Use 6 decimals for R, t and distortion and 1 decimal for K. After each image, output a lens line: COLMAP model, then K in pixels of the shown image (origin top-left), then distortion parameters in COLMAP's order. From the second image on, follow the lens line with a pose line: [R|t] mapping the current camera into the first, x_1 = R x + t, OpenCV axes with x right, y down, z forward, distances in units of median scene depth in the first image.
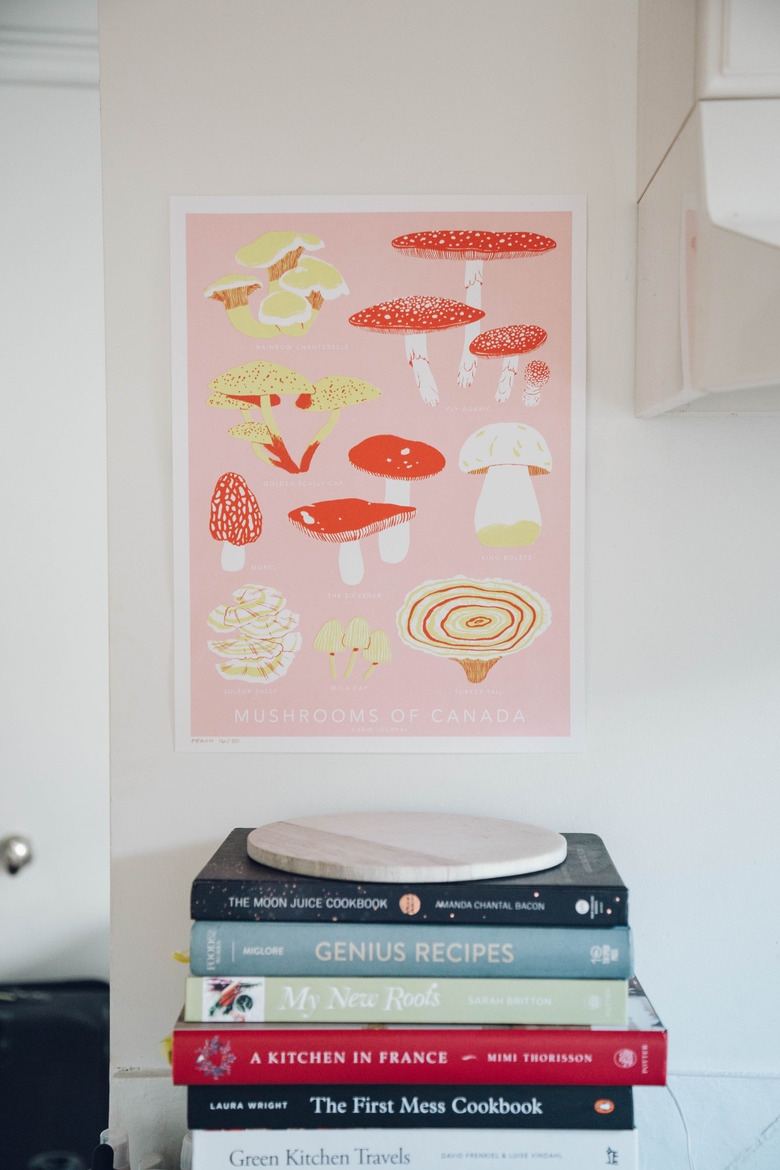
lens RADIAL K [[1814.2, 0, 389.7], [0, 1814.2, 585.4], [0, 0, 1]] dist [0.006347, 0.000000]
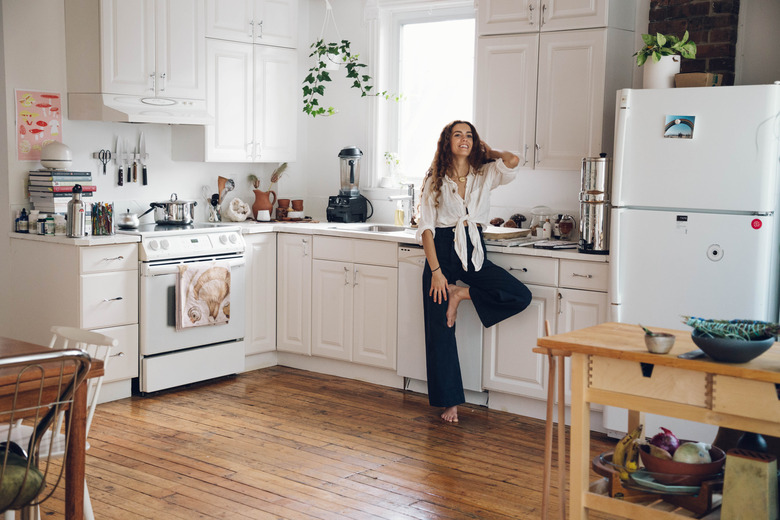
lens RADIAL K [[1096.2, 0, 390.0], [0, 1096.2, 260.2], [0, 0, 1]] dist [0.002538, 0.000000]
pose [[0.629154, -0.068227, 0.774280, -2.755476], [-0.020324, 0.994356, 0.104134, -0.007763], [-0.777015, -0.081253, 0.624216, -3.170969]]
